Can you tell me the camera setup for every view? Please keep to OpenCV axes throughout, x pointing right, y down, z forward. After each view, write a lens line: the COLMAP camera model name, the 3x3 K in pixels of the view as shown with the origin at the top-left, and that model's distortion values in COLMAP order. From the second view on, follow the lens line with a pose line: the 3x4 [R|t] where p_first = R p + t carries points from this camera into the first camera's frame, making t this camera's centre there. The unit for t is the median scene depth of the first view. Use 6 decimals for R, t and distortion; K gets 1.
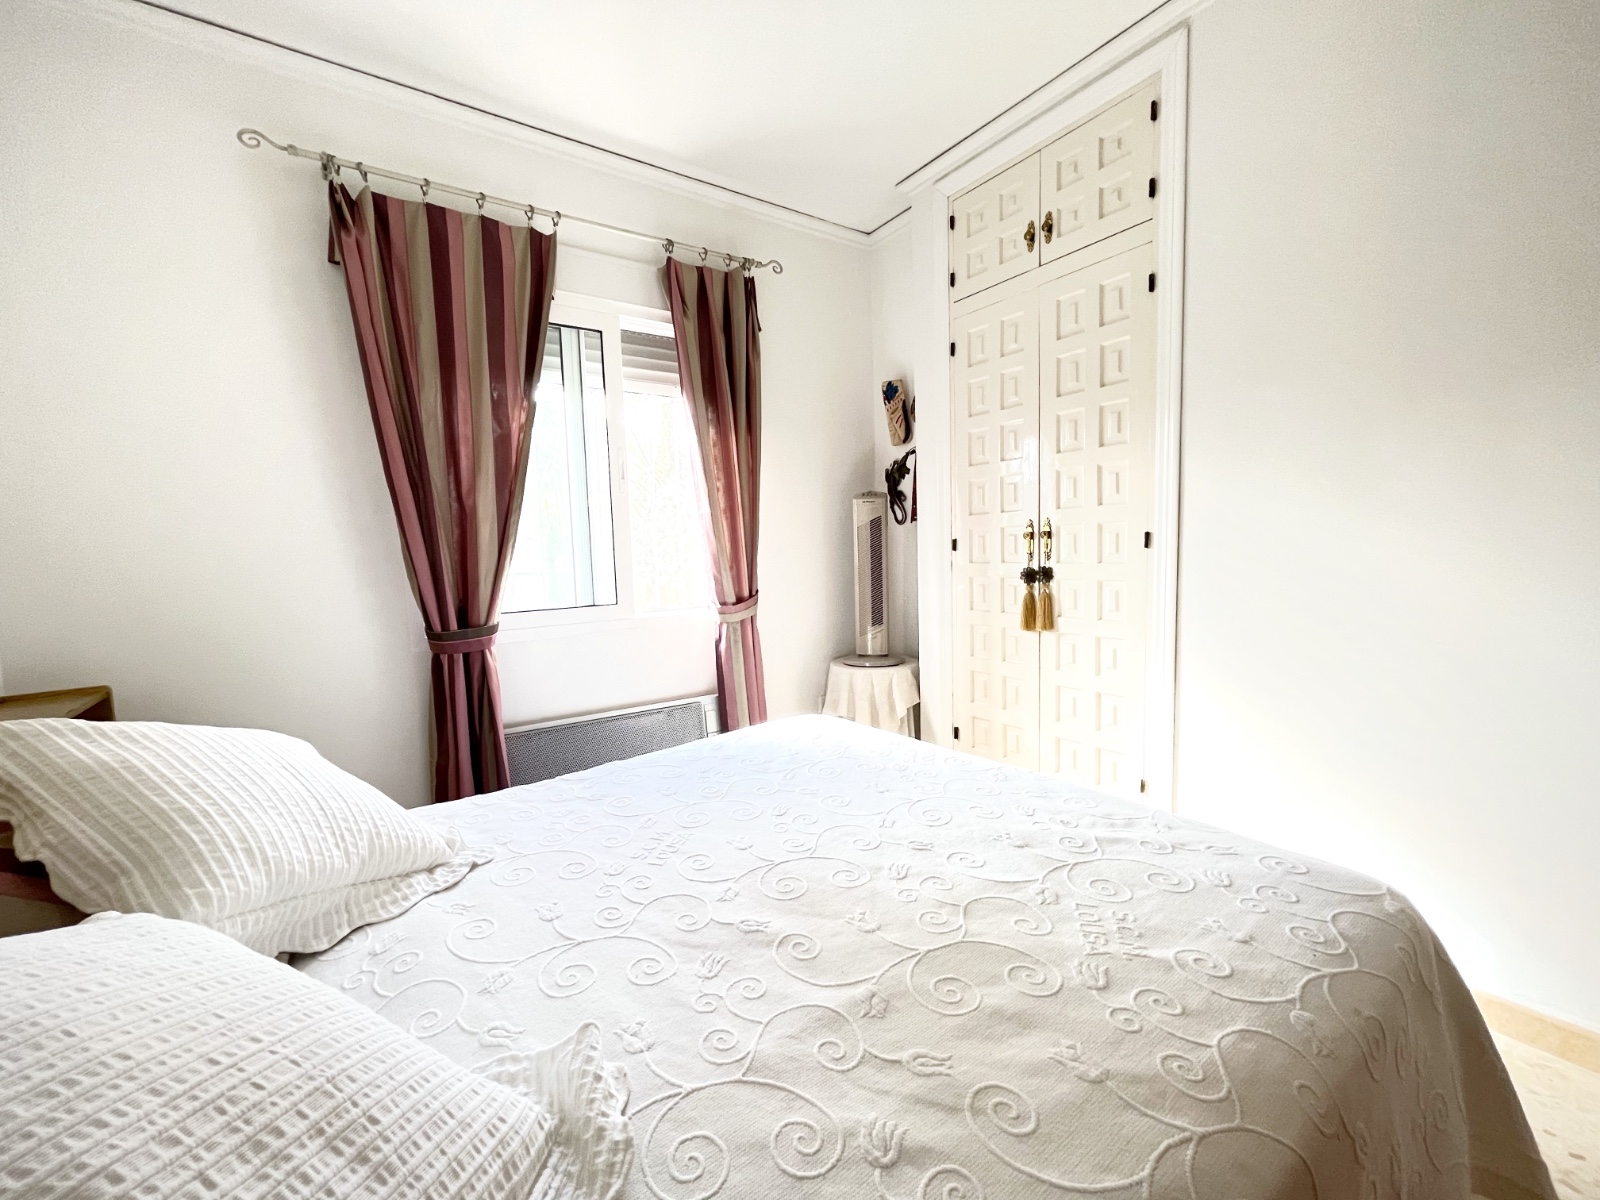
lens RADIAL K [[649.8, 0, 795.8], [0, 649.8, 600.9], [0, 0, 1]] dist [-0.003189, 0.000206]
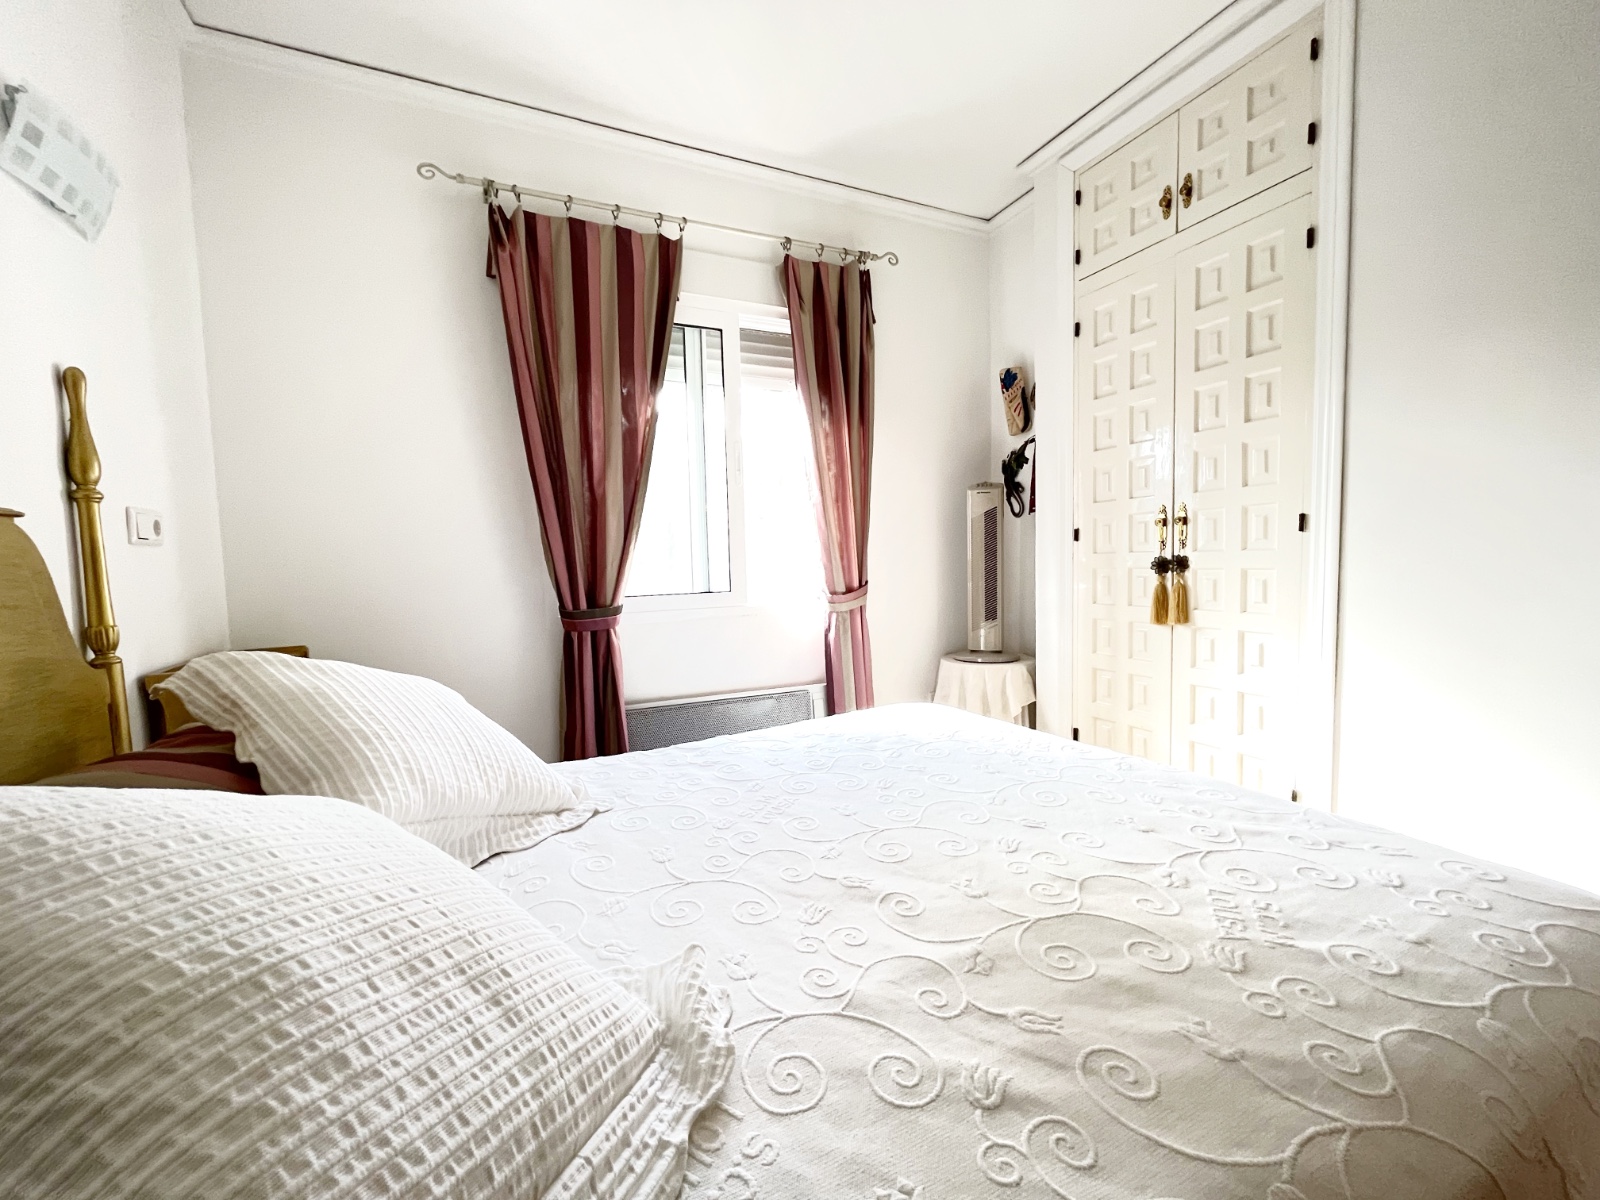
lens RADIAL K [[649.8, 0, 796.0], [0, 649.8, 601.3], [0, 0, 1]] dist [-0.003189, 0.000206]
pose [[0.985604, 0.017235, -0.168188, 0.002128], [-0.019667, 0.999725, -0.012801, 0.041975], [0.167921, 0.015925, 0.985672, -0.003425]]
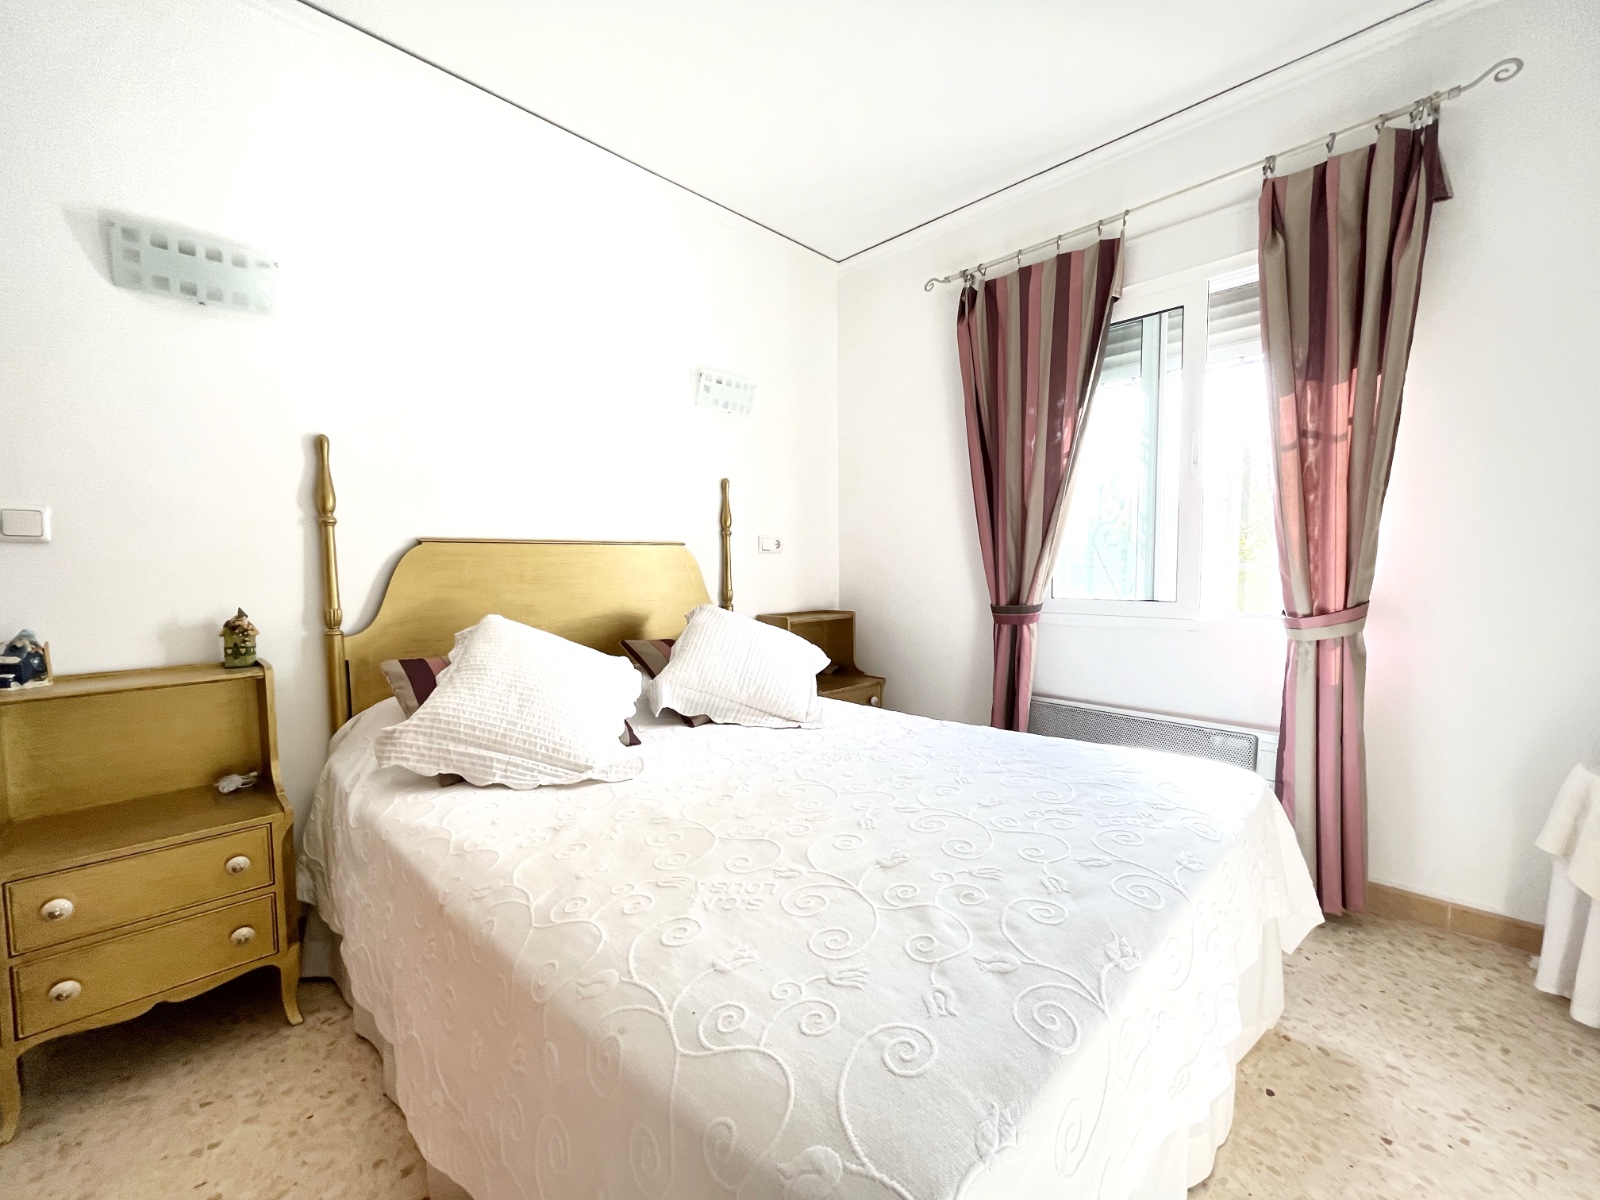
lens RADIAL K [[649.8, 0, 794.4], [0, 649.8, 599.2], [0, 0, 1]] dist [-0.003189, 0.000206]
pose [[0.170077, 0.085045, -0.981754, 0.704169], [-0.081542, 0.994067, 0.071985, -0.027005], [0.982051, 0.067811, 0.176003, 0.413062]]
